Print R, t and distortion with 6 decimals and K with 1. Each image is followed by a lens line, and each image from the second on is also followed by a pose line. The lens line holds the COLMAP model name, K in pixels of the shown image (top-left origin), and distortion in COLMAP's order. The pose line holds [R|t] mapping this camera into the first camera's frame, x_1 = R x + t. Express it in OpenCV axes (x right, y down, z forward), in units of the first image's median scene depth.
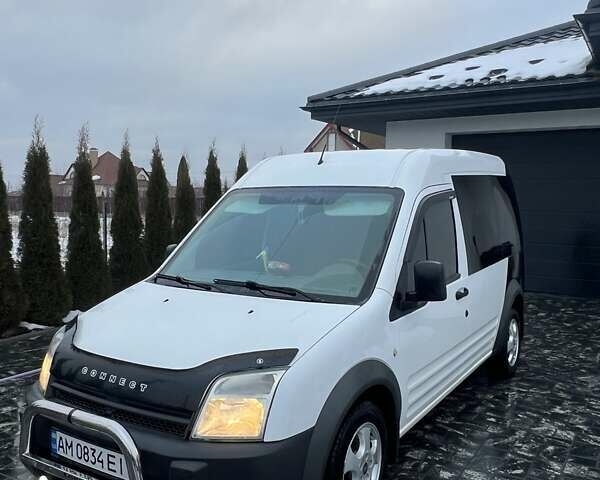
lens RADIAL K [[594.0, 0, 300.0], [0, 594.0, 240.0], [0, 0, 1]] dist [-0.027018, 0.005795]
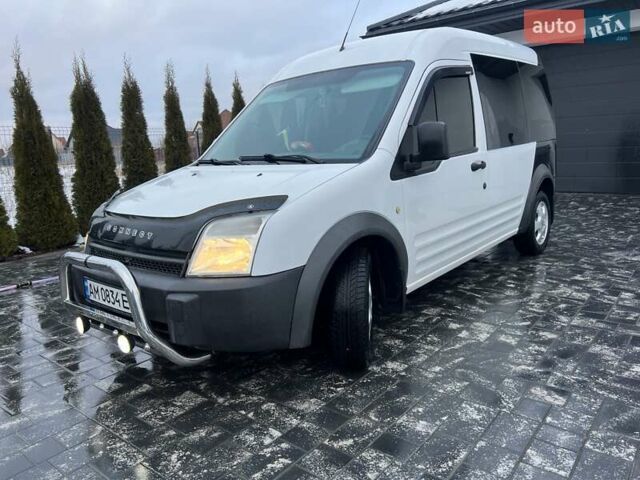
lens RADIAL K [[492.6, 0, 320.0], [0, 492.6, 240.0], [0, 0, 1]] dist [-0.000250, -0.000727]
pose [[0.990900, -0.028246, -0.131601, 0.108281], [0.045243, 0.990740, 0.128016, 0.098791], [0.126767, -0.132805, 0.983002, 0.088333]]
